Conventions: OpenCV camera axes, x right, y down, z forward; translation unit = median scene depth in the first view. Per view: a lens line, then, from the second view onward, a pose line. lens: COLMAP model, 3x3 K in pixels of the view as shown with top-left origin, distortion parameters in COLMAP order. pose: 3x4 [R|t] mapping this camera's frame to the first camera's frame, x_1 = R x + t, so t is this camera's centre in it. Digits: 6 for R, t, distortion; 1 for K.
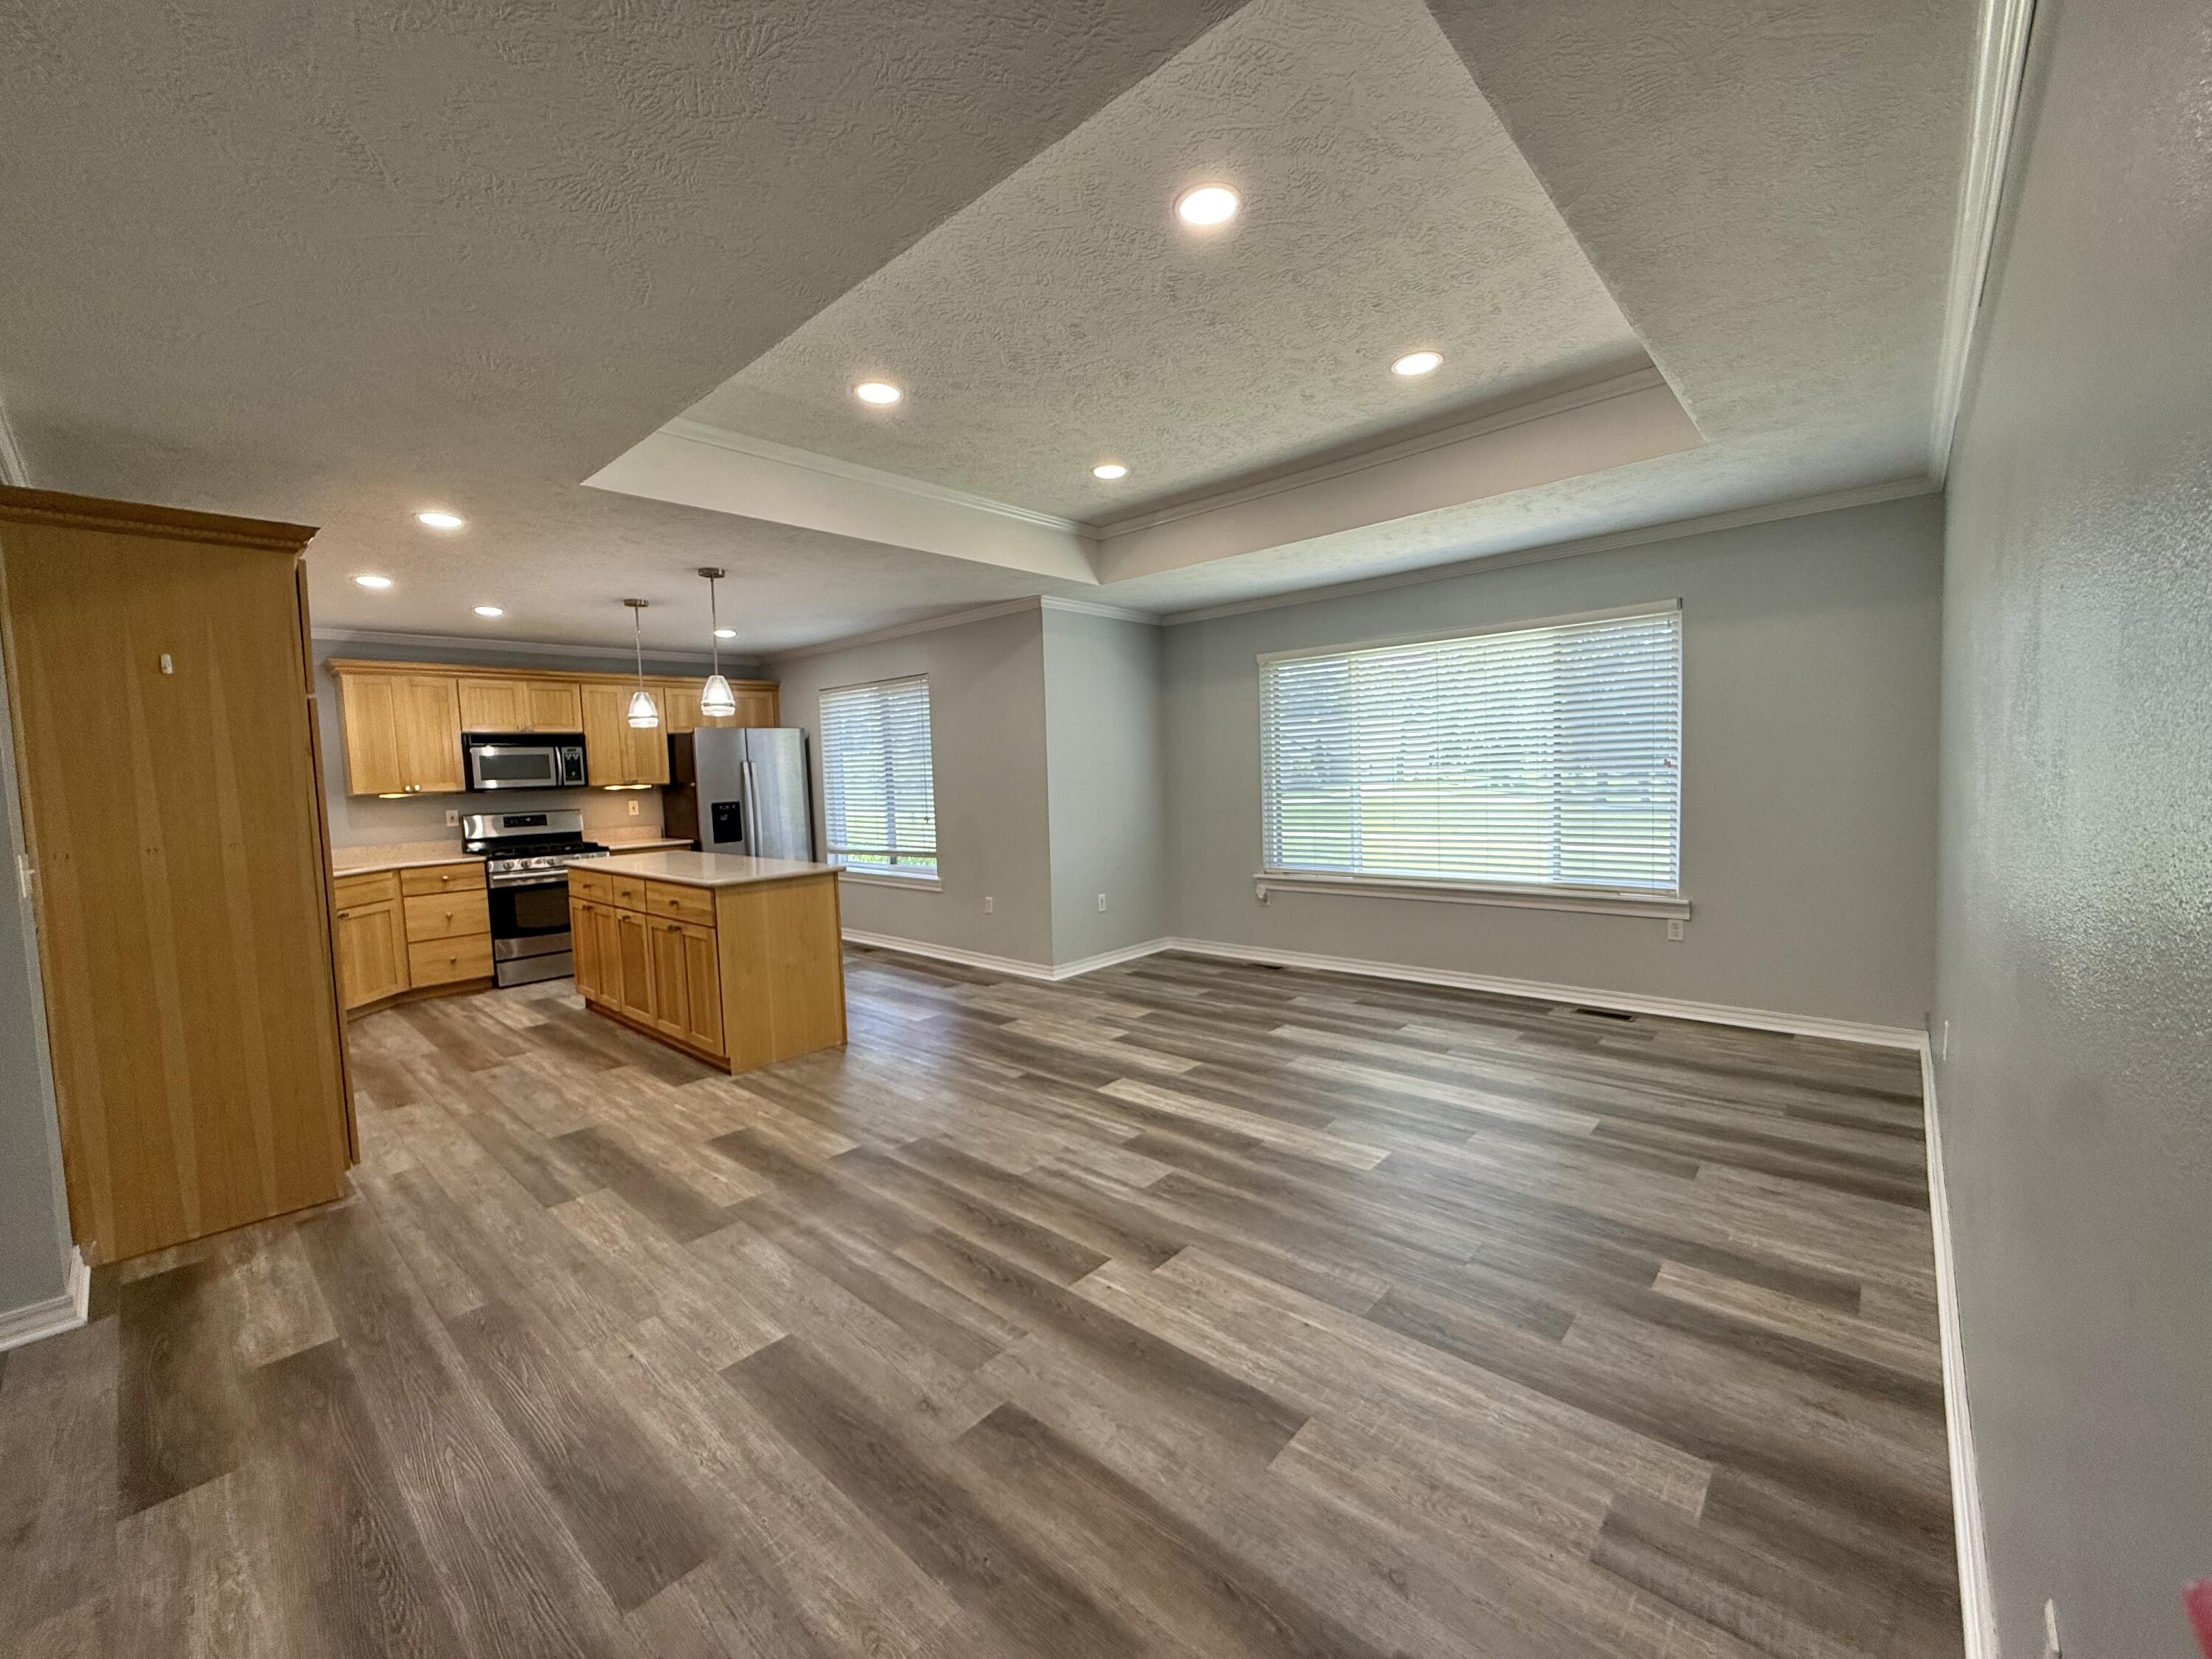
lens RADIAL K [[879.0, 0, 1105.2], [0, 879.0, 830.1], [0, 0, 1]] dist [-0.001353, 0.000896]
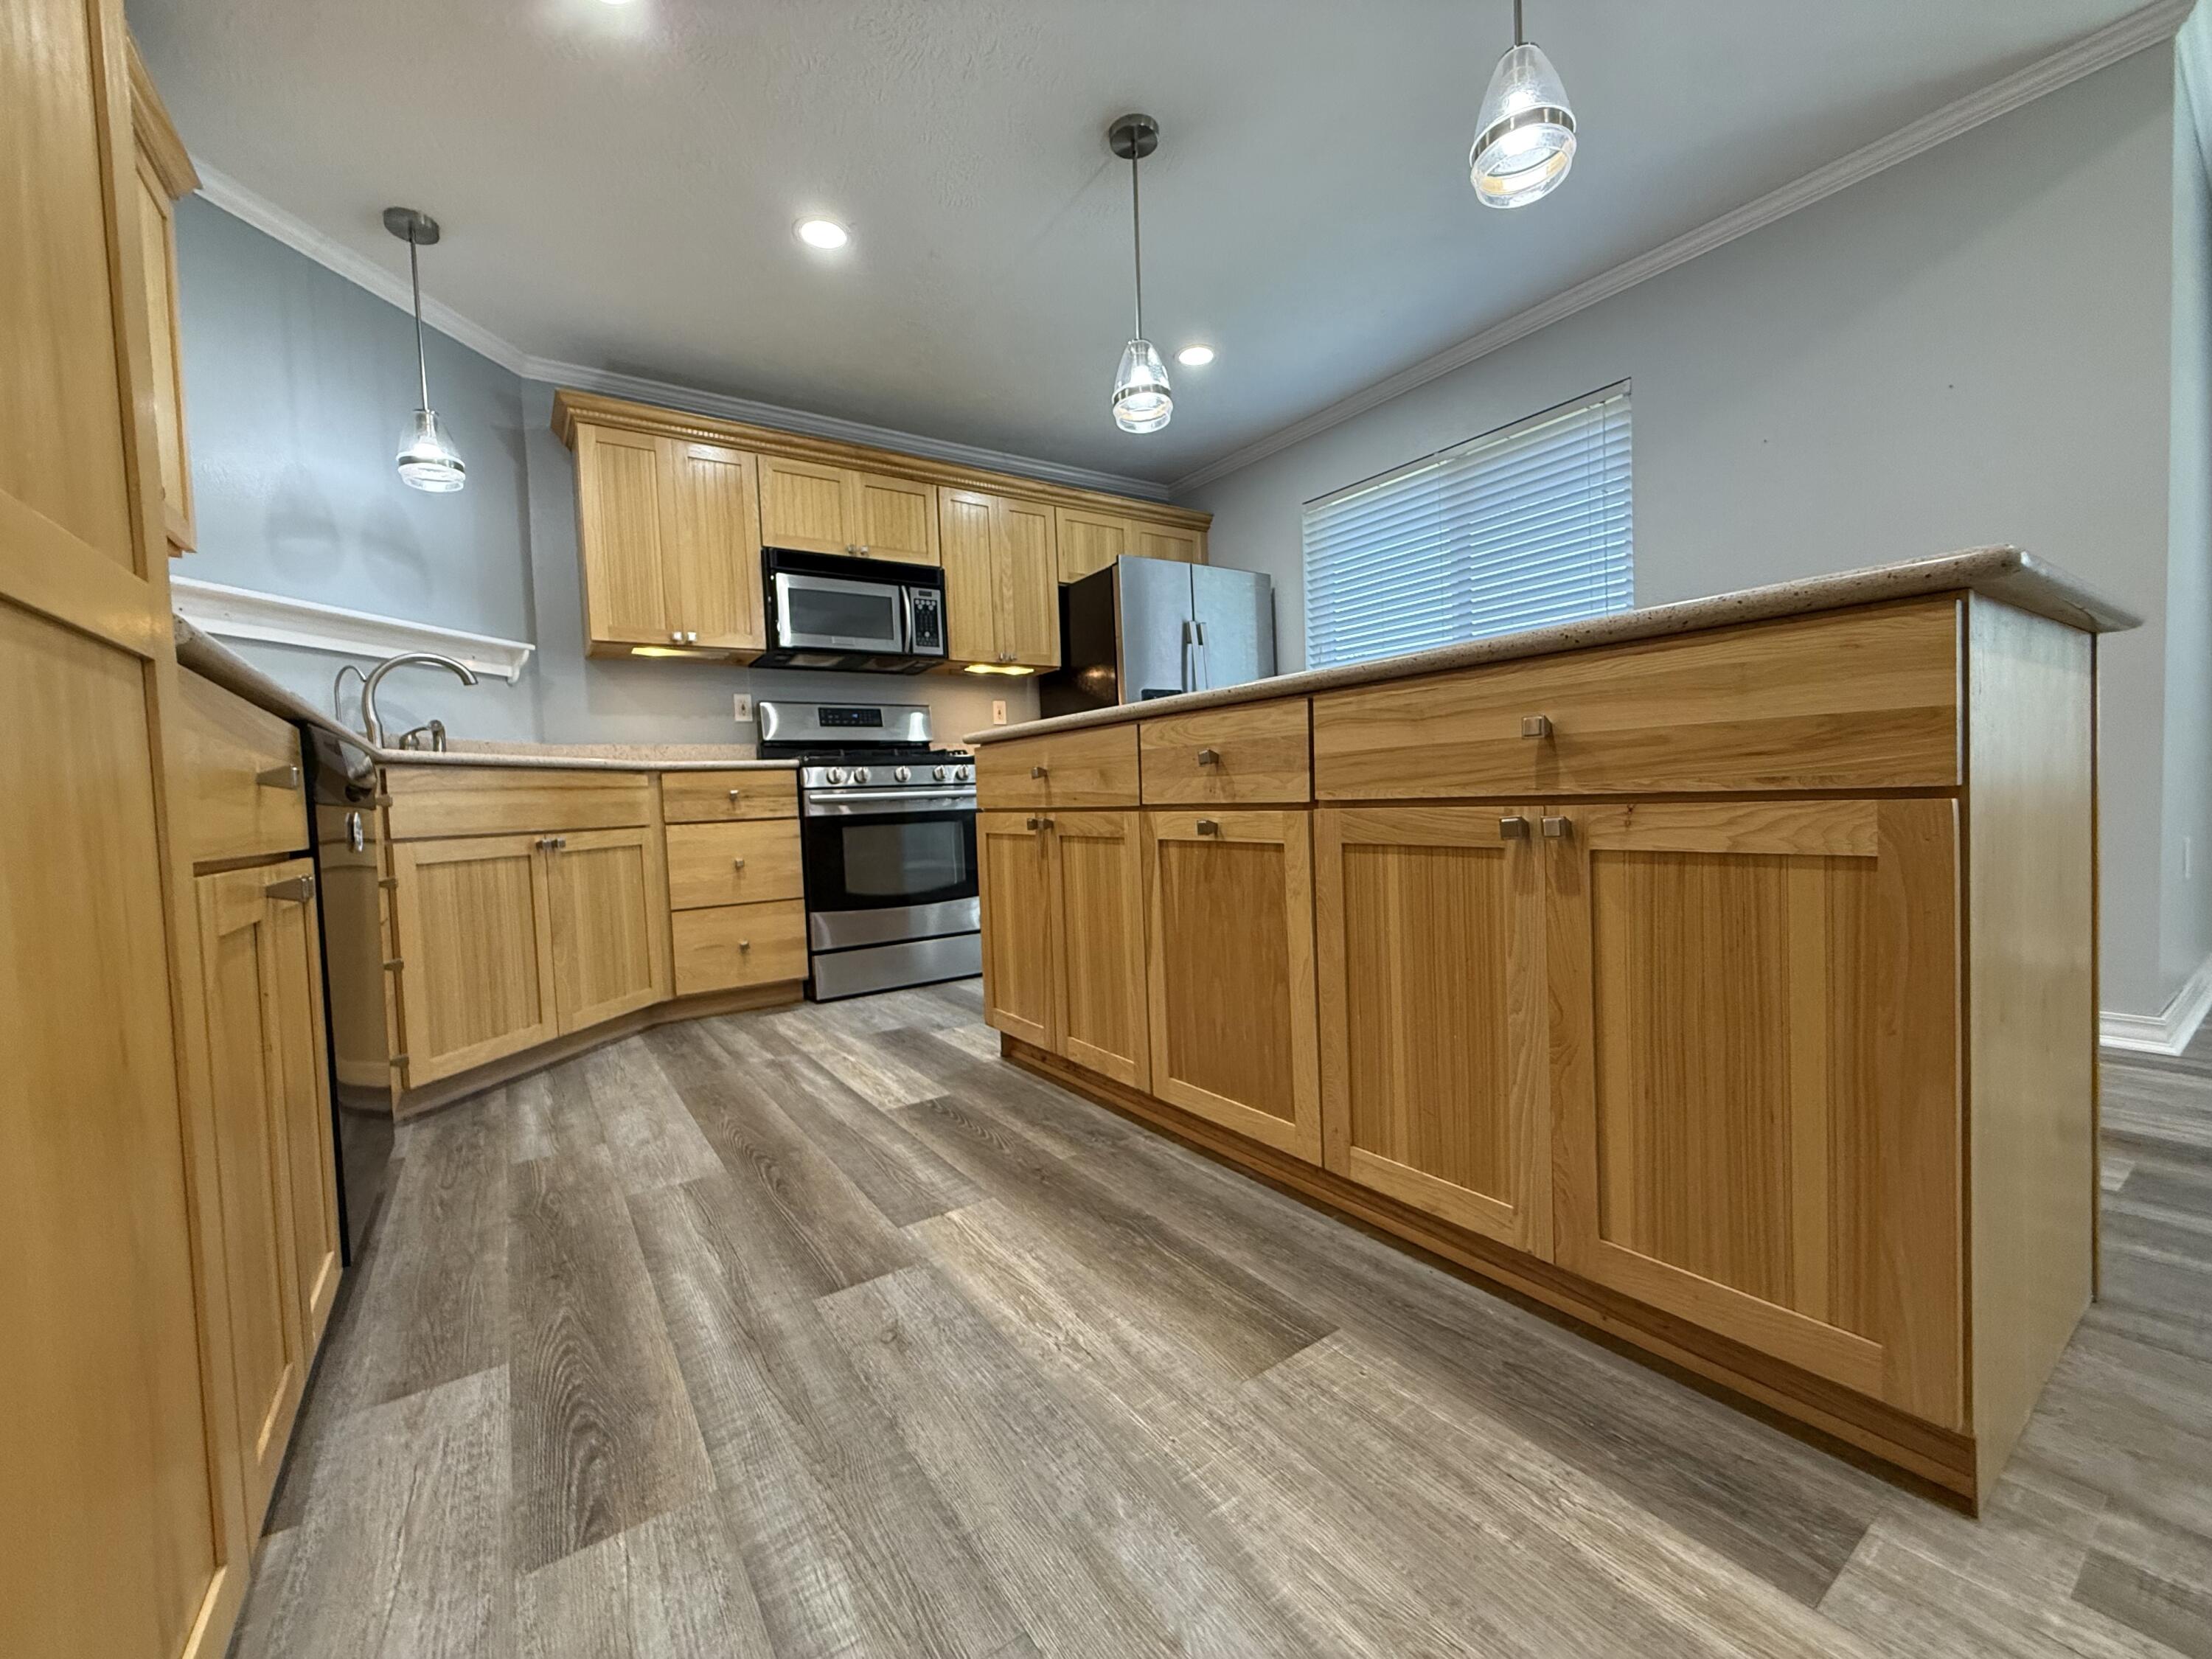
lens RADIAL K [[879.0, 0, 1103.2], [0, 879.0, 829.6], [0, 0, 1]] dist [-0.001353, 0.000896]
pose [[0.973510, 0.002621, -0.228629, -0.409450], [-0.007872, 0.999726, -0.022055, 0.087698], [0.228508, 0.023271, 0.973264, 0.530436]]
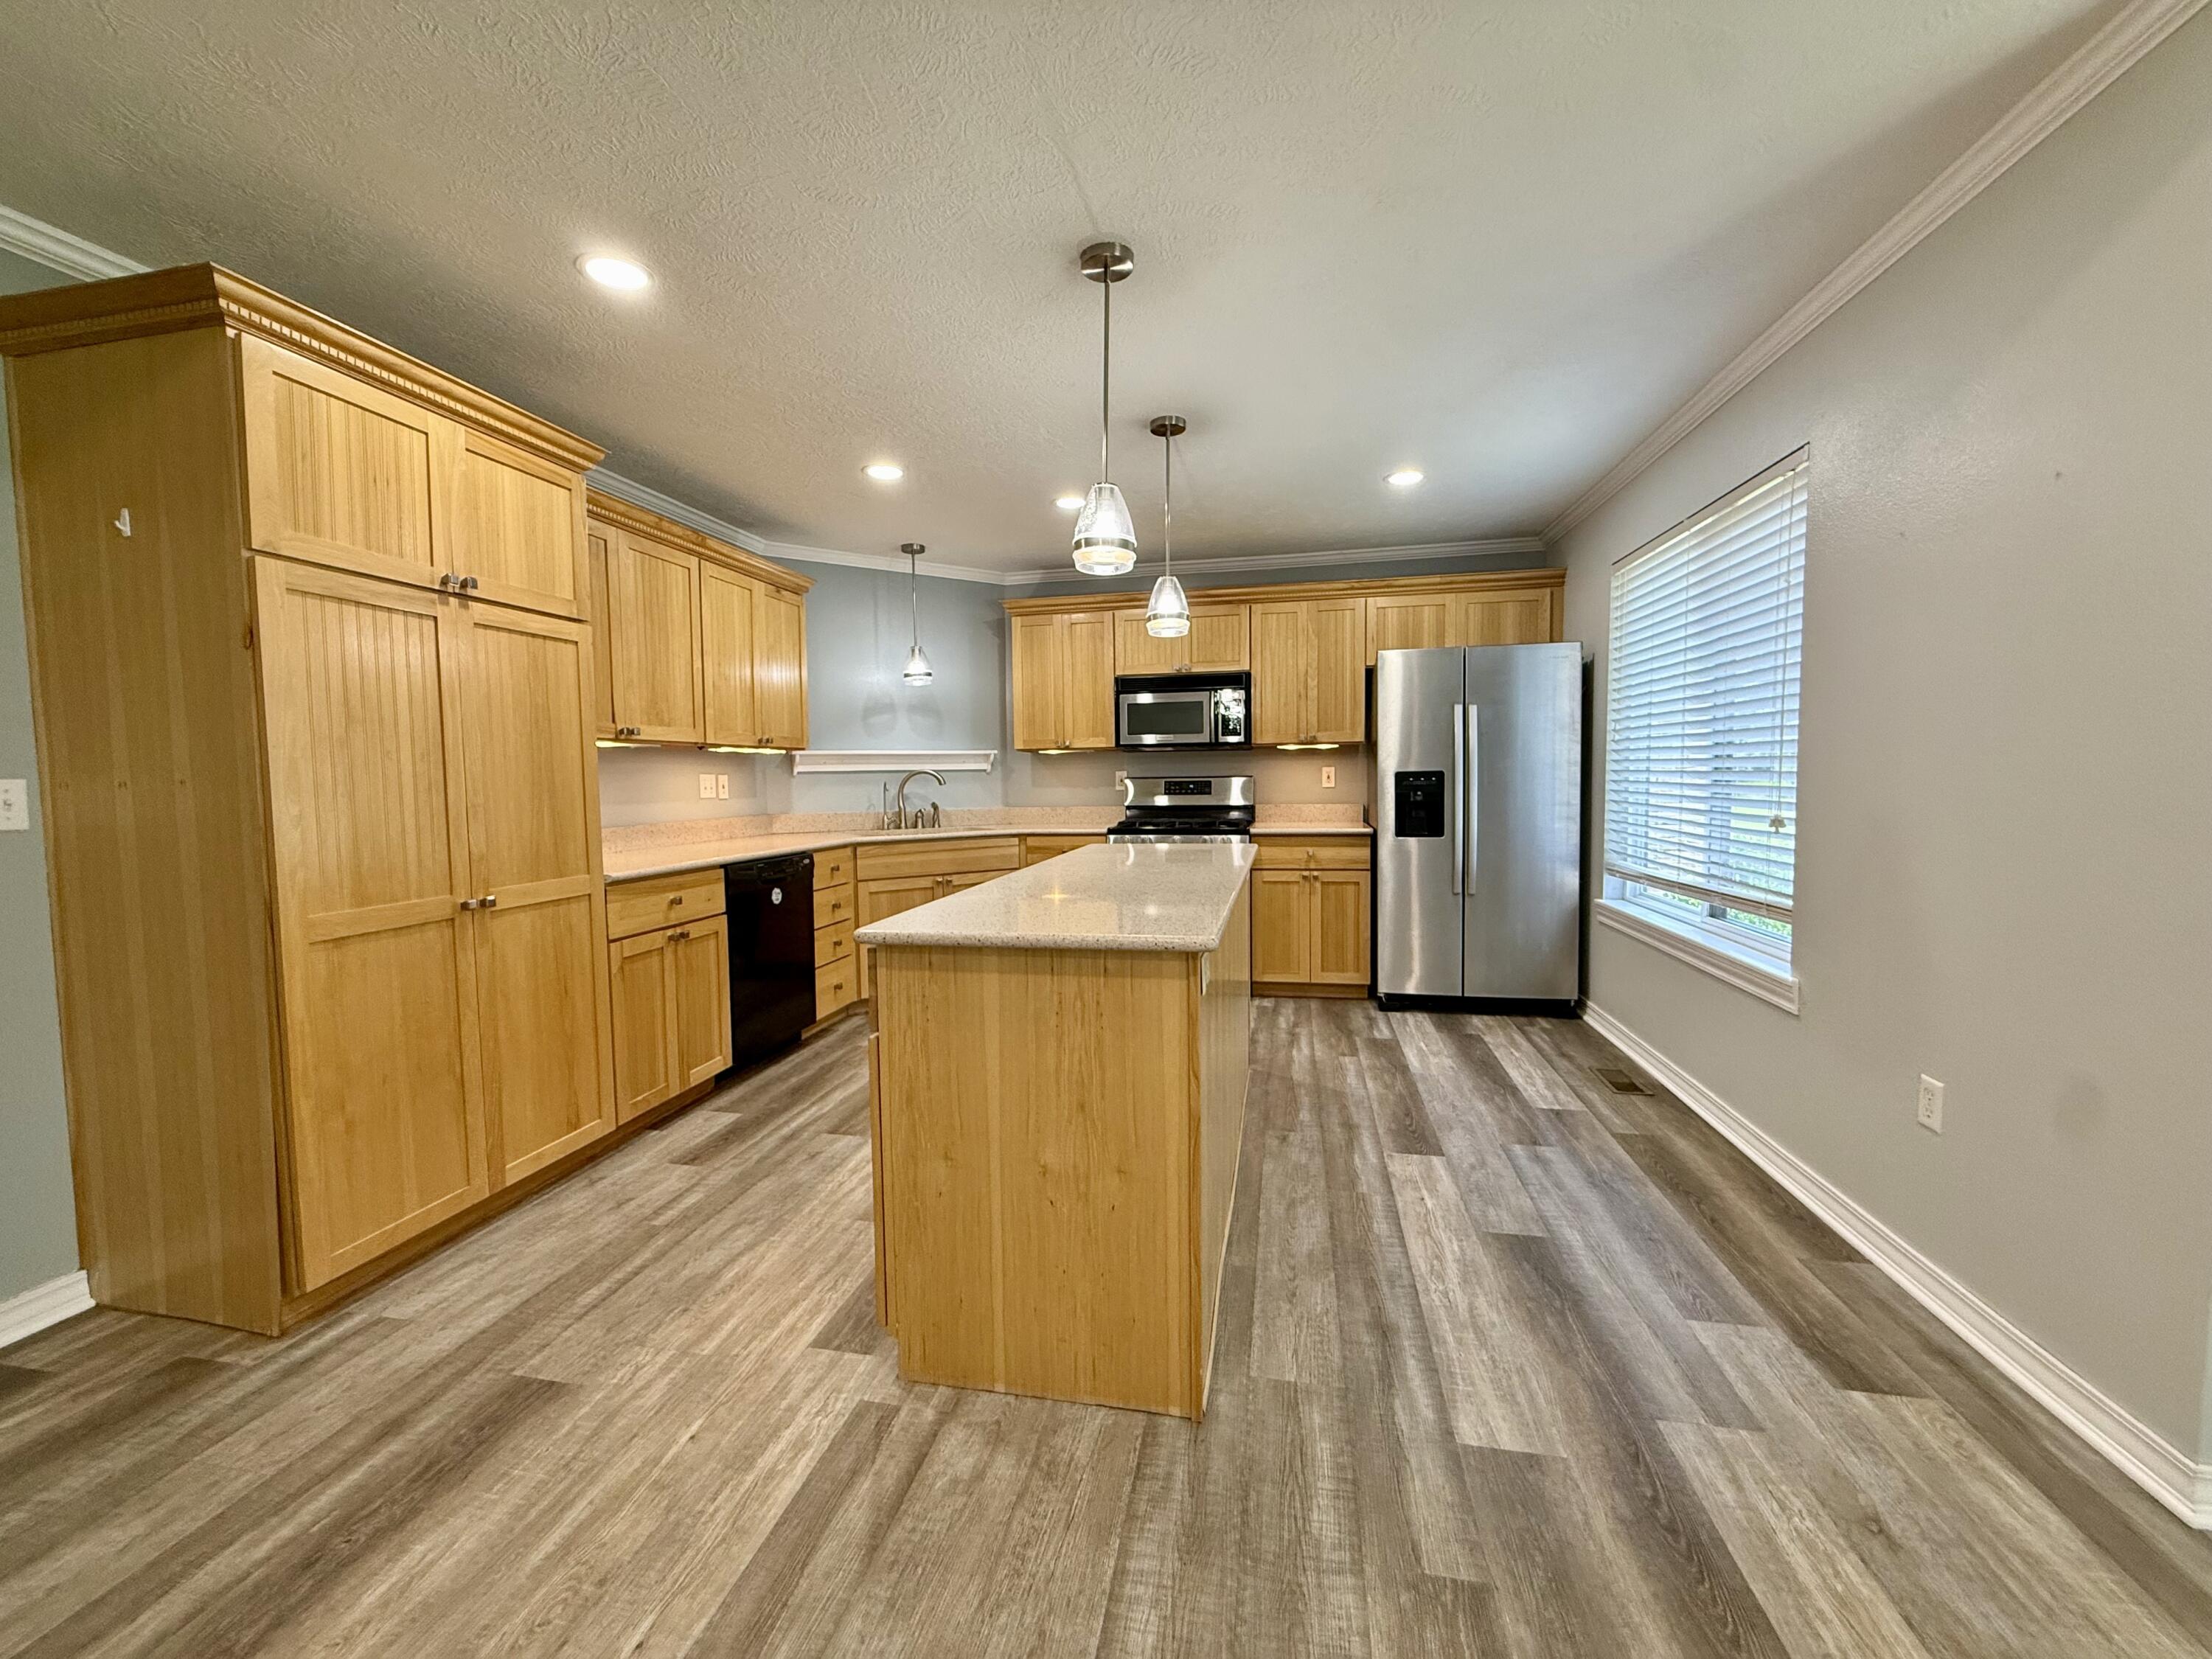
lens RADIAL K [[879.0, 0, 1107.2], [0, 879.0, 836.4], [0, 0, 1]] dist [-0.001353, 0.000896]
pose [[0.508118, 0.089119, -0.856664, -0.018006], [-0.063968, 0.995790, 0.065650, -0.015944], [0.858909, 0.021441, 0.511680, 0.610021]]
